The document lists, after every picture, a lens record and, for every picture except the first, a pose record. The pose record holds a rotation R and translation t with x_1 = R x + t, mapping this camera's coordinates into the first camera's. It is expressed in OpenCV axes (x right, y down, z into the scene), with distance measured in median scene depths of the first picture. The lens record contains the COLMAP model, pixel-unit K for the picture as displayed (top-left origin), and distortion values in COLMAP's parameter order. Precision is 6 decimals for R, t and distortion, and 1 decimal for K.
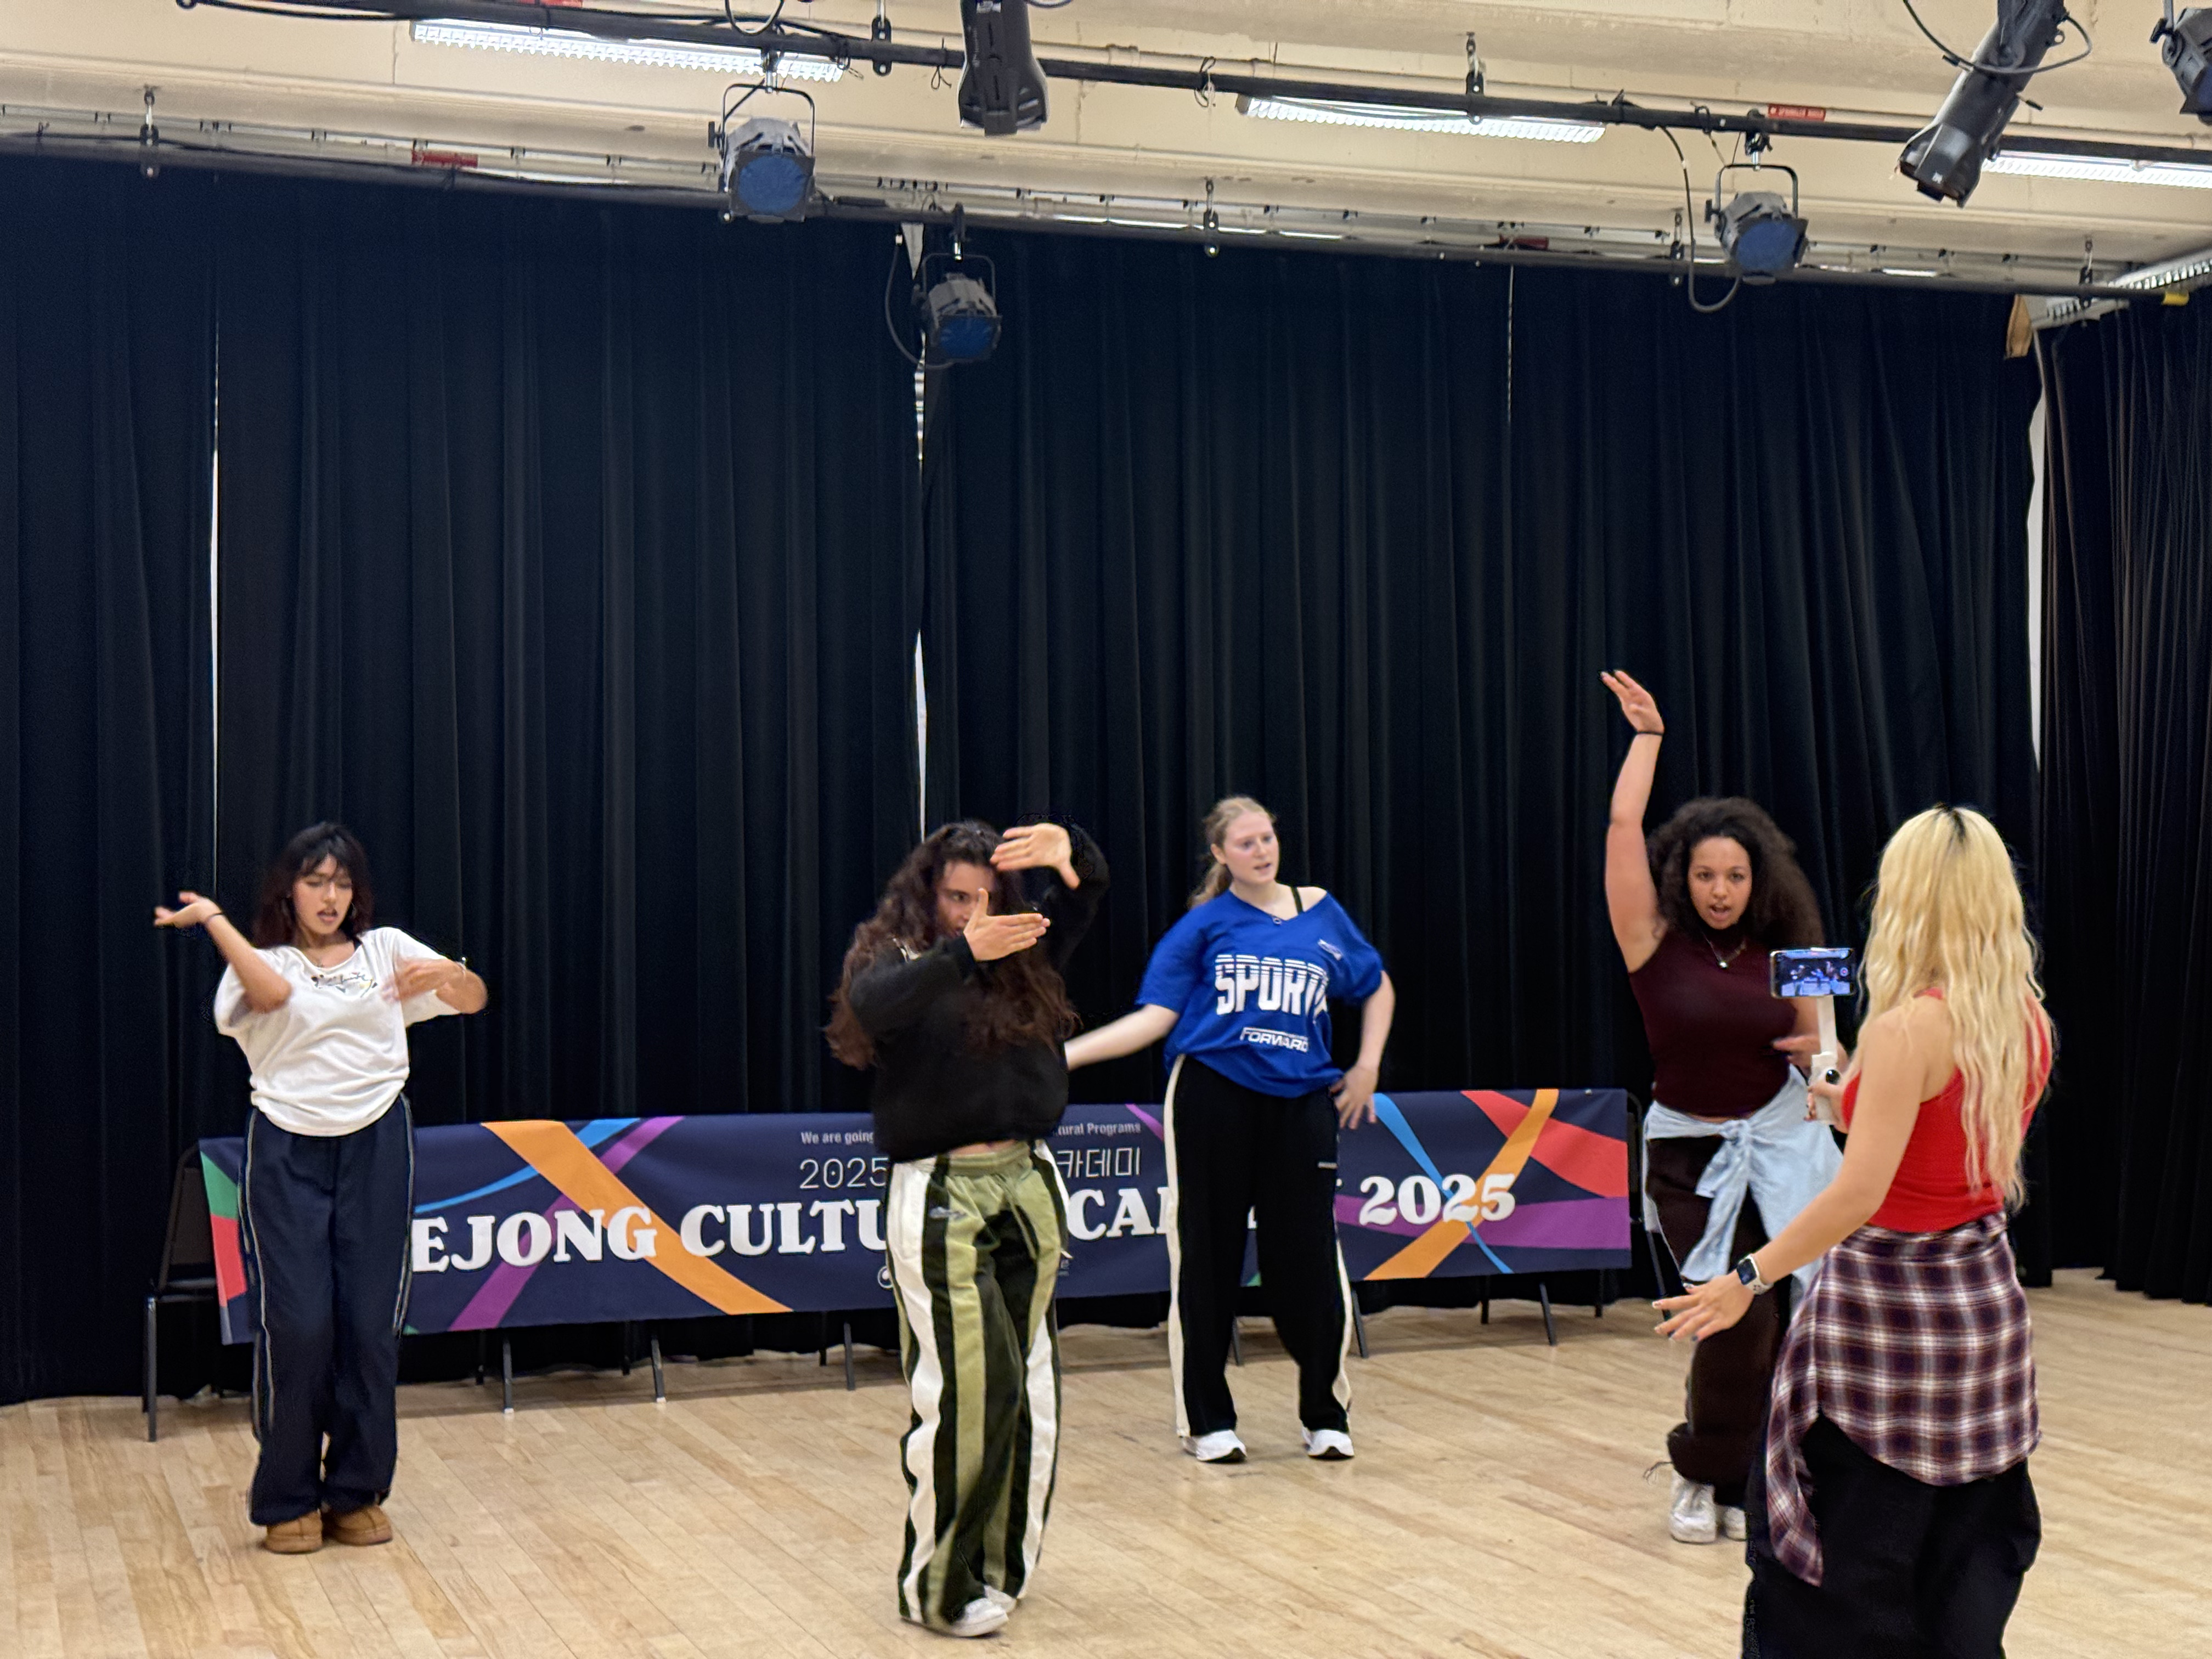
lens RADIAL K [[3180.7, 0, 1084.3], [0, 3180.7, 824.7], [0, 0, 1]] dist [0.029713, 0.000000]
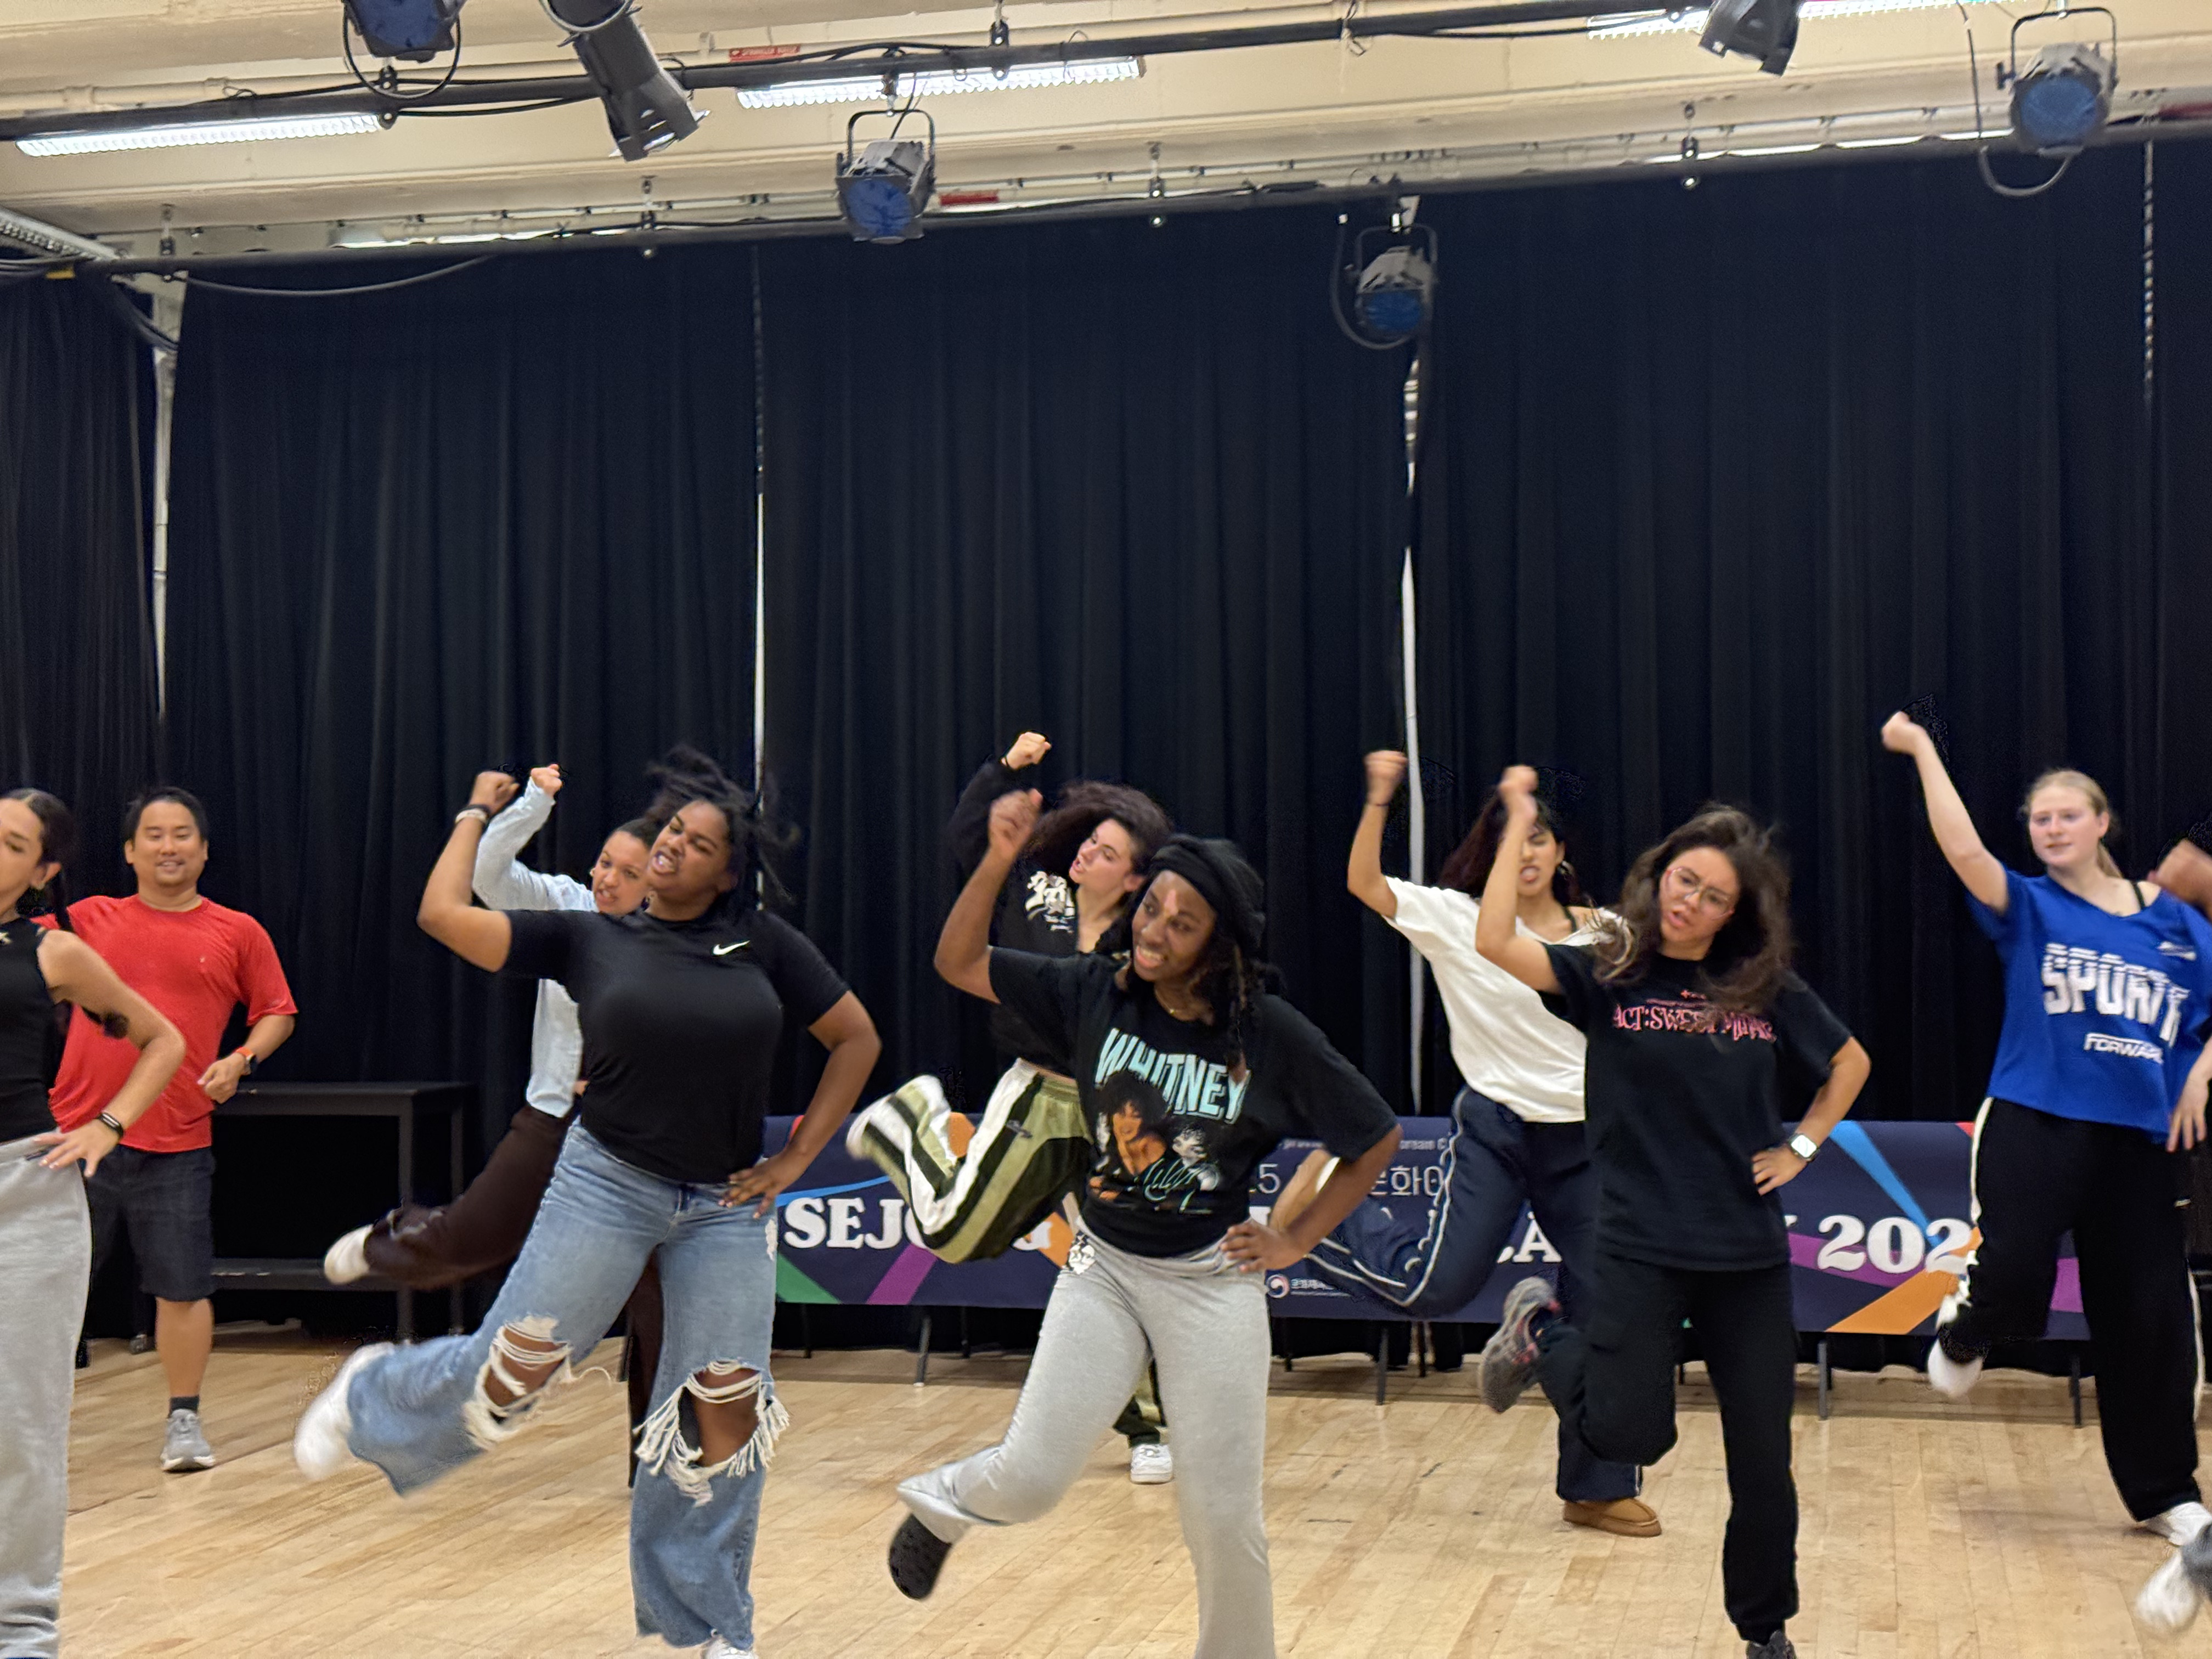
lens RADIAL K [[3180.7, 0, 1090.6], [0, 3180.7, 844.8], [0, 0, 1]] dist [0.029713, 0.000000]
pose [[0.803469, -0.009444, -0.595272, 0.488729], [0.016933, 0.999832, 0.006994, -0.001483], [0.595106, -0.015699, 0.803494, 0.185994]]
